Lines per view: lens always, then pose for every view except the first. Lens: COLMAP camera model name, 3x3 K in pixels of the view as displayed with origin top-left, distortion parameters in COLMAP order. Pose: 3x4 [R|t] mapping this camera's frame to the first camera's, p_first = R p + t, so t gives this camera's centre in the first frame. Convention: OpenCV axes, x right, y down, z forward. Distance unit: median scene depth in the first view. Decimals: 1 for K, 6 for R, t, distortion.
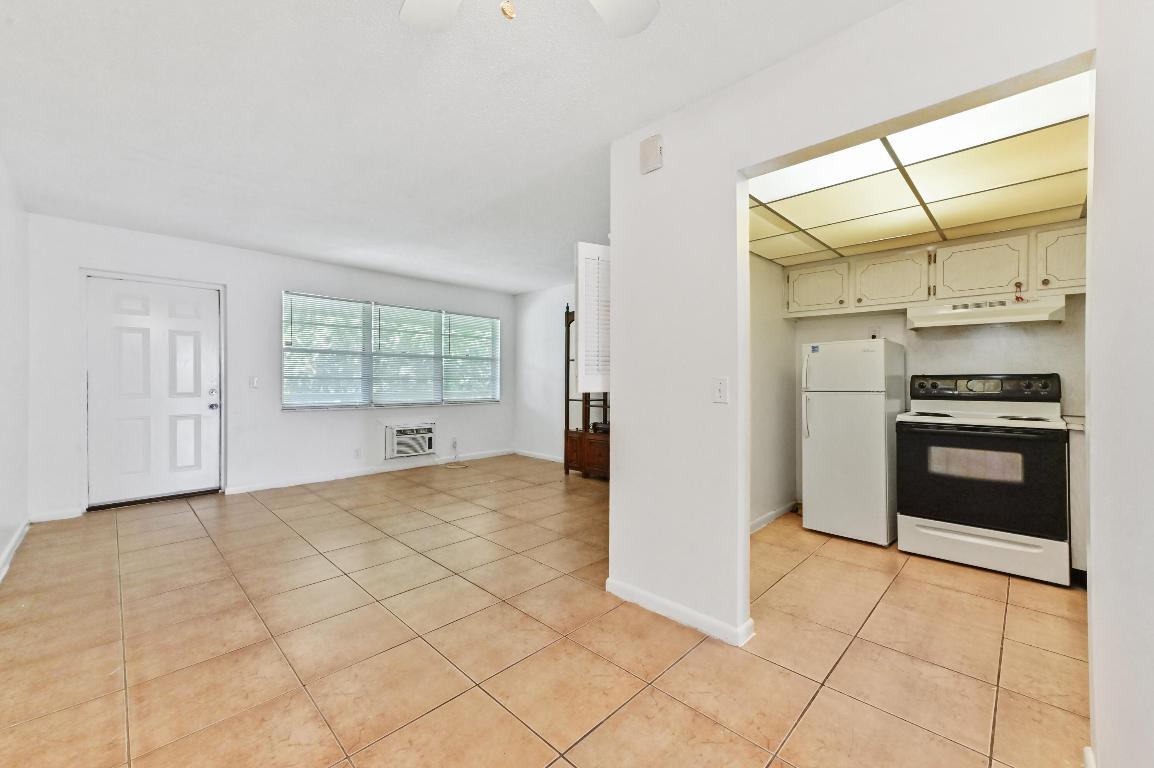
lens RADIAL K [[466.0, 0, 572.7], [0, 466.0, 379.8], [0, 0, 1]] dist [0.015485, -0.000021]
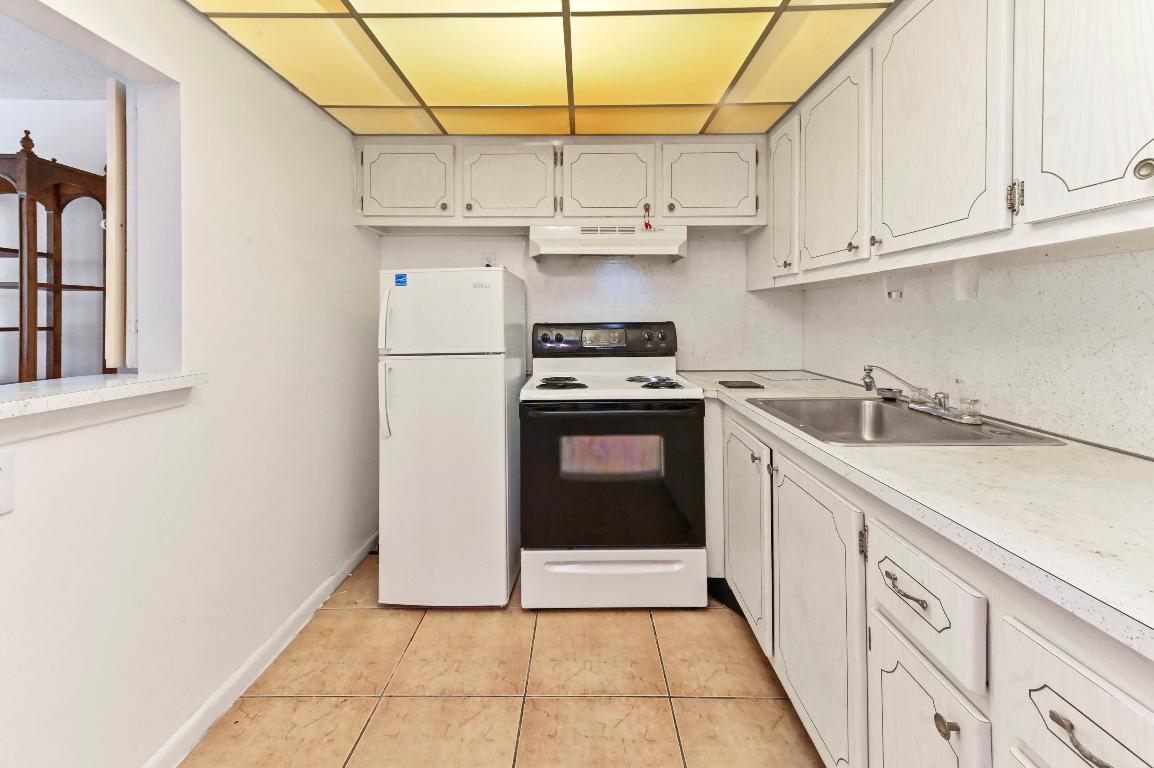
lens RADIAL K [[471.4, 0, 581.7], [0, 471.4, 315.9], [0, 0, 1]] dist [0.001649, 0.000218]
pose [[0.720445, -0.000147, 0.693512, 0.301739], [0.003410, 0.999989, -0.003331, -0.019925], [-0.693504, 0.004764, 0.720437, 0.470872]]
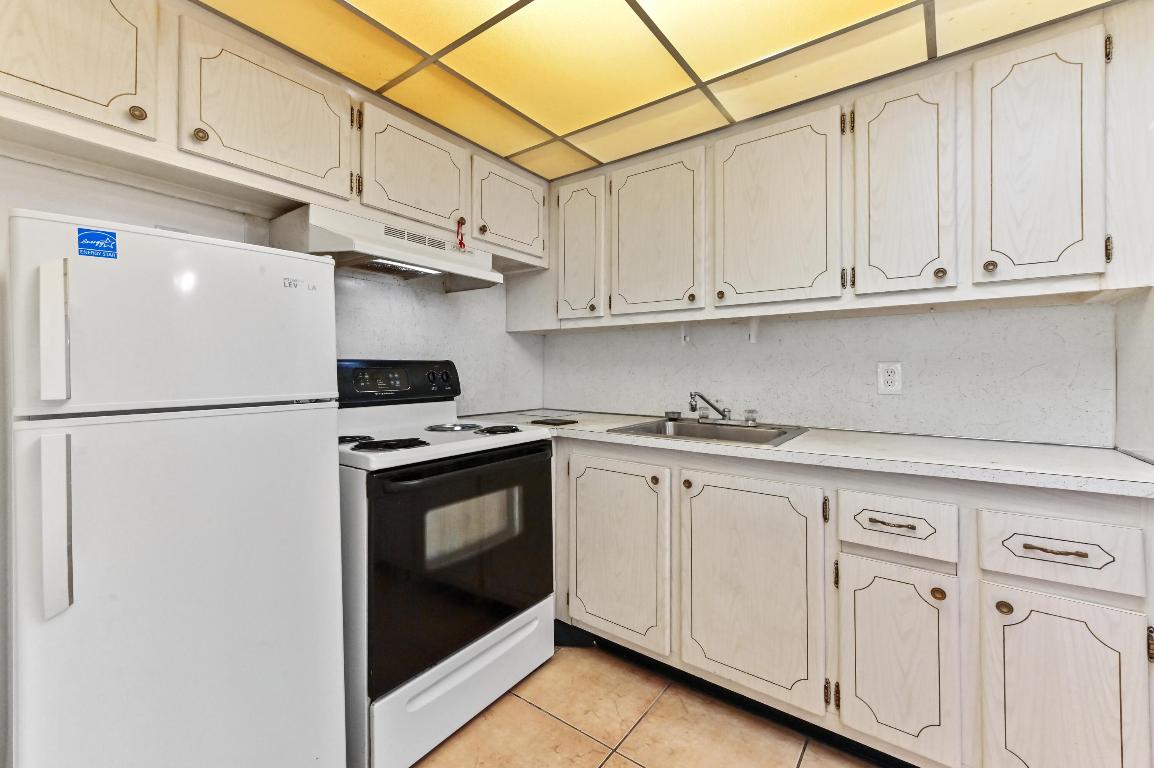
lens RADIAL K [[476.2, 0, 574.4], [0, 476.2, 368.3], [0, 0, 1]] dist [0.000402, -0.000181]
pose [[-0.137091, 0.008341, 0.990523, 0.251970], [-0.000902, 0.999963, -0.008546, 0.004054], [-0.990558, -0.002065, -0.137078, 0.844219]]
